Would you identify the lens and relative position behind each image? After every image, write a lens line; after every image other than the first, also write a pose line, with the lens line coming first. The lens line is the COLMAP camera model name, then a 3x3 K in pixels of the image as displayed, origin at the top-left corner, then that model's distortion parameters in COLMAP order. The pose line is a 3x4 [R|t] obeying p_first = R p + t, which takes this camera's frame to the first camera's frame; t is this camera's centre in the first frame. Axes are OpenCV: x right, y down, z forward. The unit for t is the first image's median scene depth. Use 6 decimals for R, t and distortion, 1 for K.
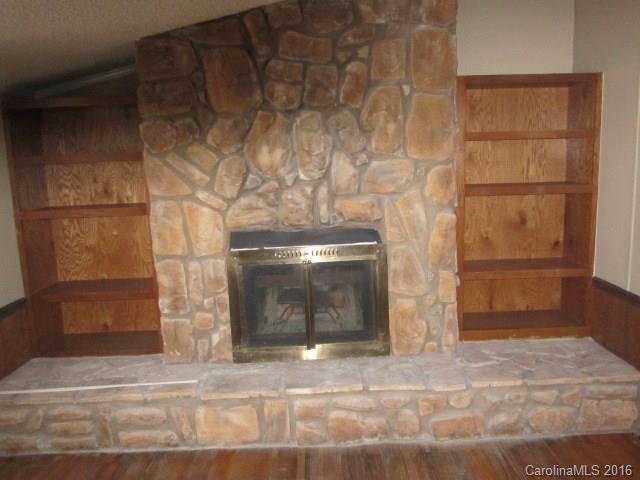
lens RADIAL K [[532.2, 0, 318.4], [0, 532.2, 243.5], [0, 0, 1]] dist [-0.033826, 0.004236]
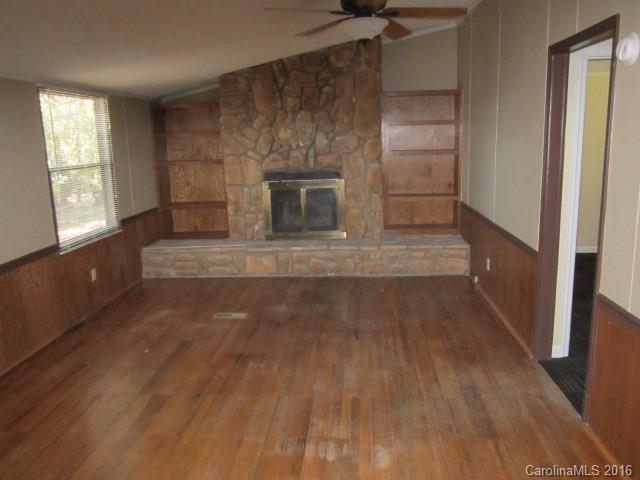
lens RADIAL K [[532.2, 0, 321.6], [0, 532.2, 238.2], [0, 0, 1]] dist [-0.033826, 0.004236]
pose [[0.996982, 0.020160, -0.074974, 0.205694], [-0.018238, 0.999489, 0.026243, 0.173522], [0.075465, -0.024796, 0.996840, -0.990813]]
